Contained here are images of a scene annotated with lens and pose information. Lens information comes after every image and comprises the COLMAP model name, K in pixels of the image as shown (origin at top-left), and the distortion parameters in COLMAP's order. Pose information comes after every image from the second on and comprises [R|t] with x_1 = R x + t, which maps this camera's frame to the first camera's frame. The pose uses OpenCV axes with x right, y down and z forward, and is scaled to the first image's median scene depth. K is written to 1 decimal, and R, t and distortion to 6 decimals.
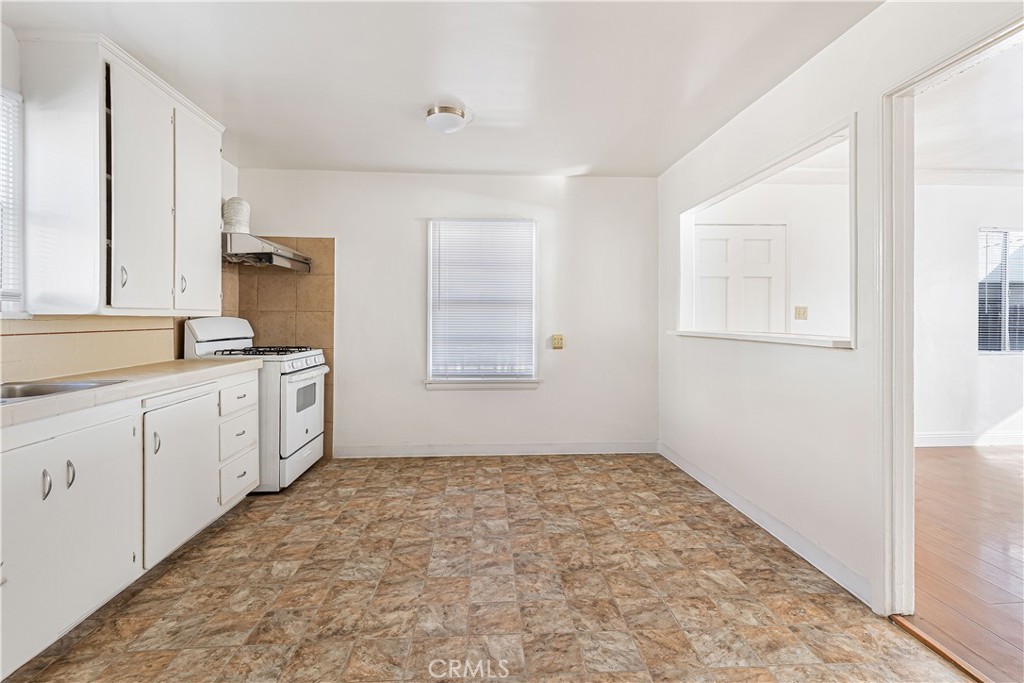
lens RADIAL K [[473.3, 0, 510.3], [0, 473.3, 317.9], [0, 0, 1]] dist [0.016160, 0.000107]
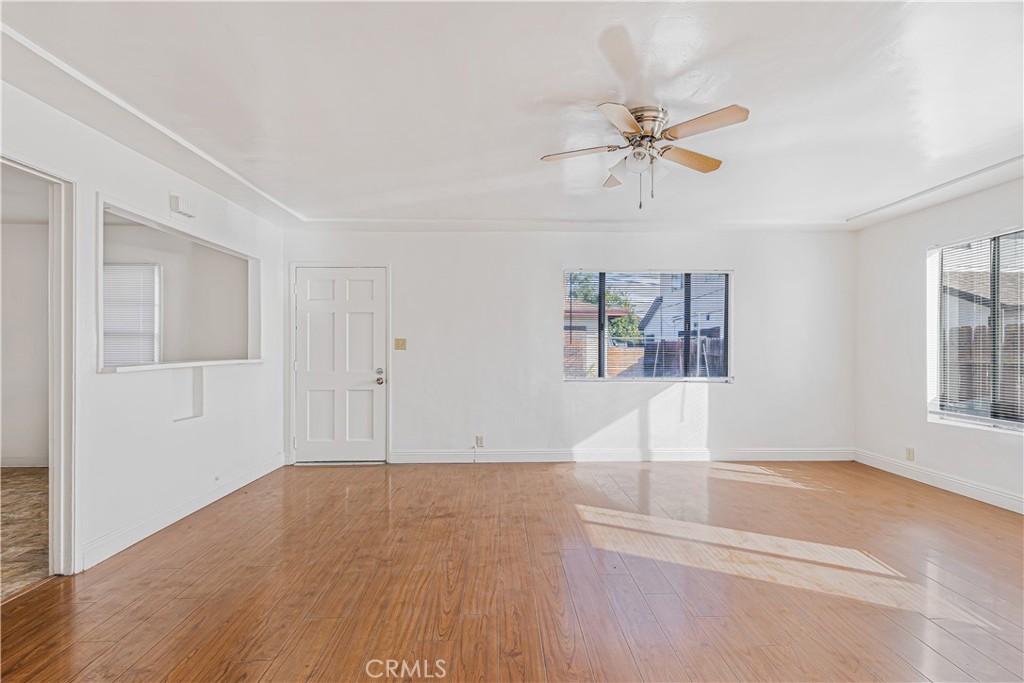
lens RADIAL K [[468.0, 0, 512.9], [0, 468.0, 347.4], [0, 0, 1]] dist [0.007188, -0.000092]
pose [[0.999531, -0.000584, -0.030607, 1.219480], [0.000538, 0.999999, -0.001492, -0.000155], [0.030608, 0.001475, 0.999530, -0.158478]]
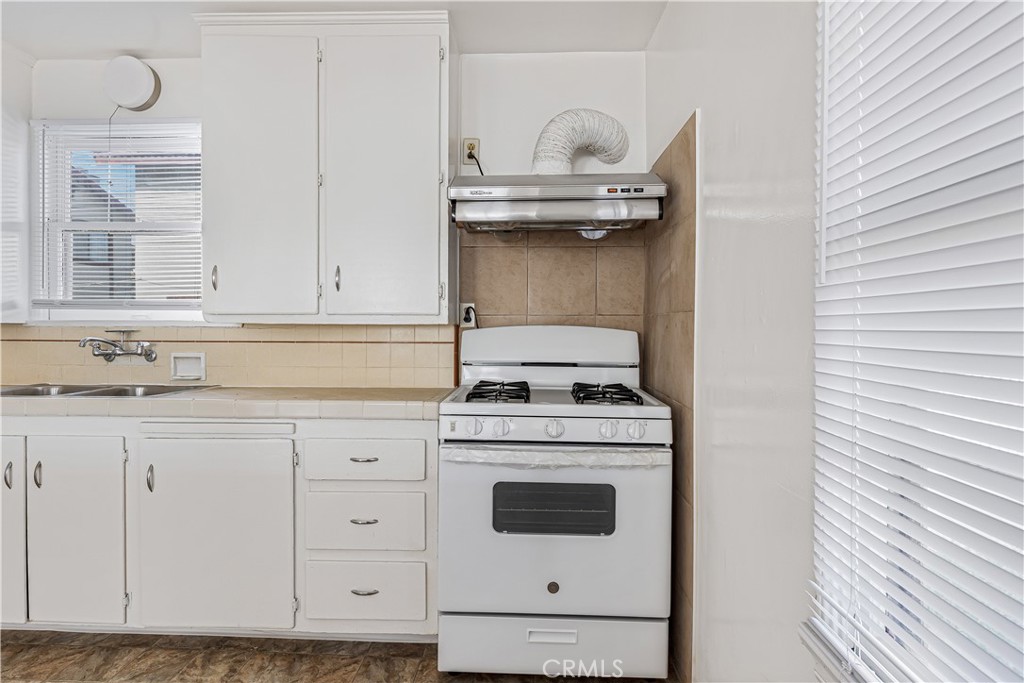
lens RADIAL K [[556.4, 0, 513.1], [0, 556.4, 333.5], [0, 0, 1]] dist [0.002664, -0.000341]
pose [[-0.106511, 0.007898, -0.994280, 0.090834], [-0.003659, 0.999959, 0.008336, 0.001583], [0.994305, 0.004526, -0.106477, 1.135527]]
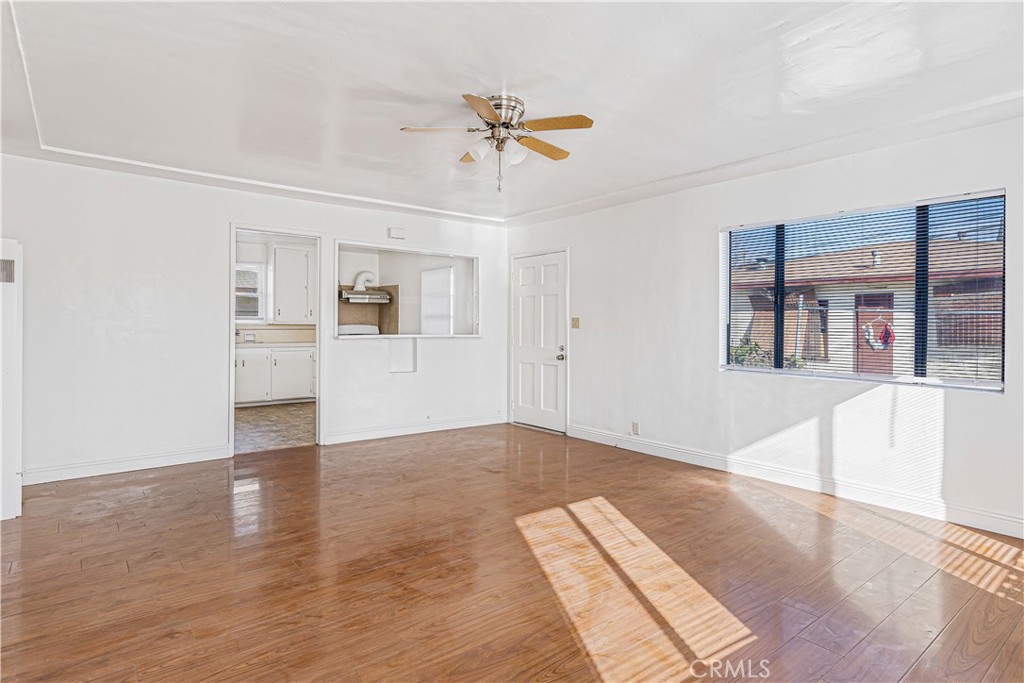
lens RADIAL K [[556.4, 0, 513.1], [0, 556.4, 333.5], [0, 0, 1]] dist [0.002664, -0.000341]
pose [[0.570624, 0.013897, -0.821094, 2.219976], [-0.007097, 0.999903, 0.011991, 0.000811], [0.821181, -0.001015, 0.570667, 0.101717]]
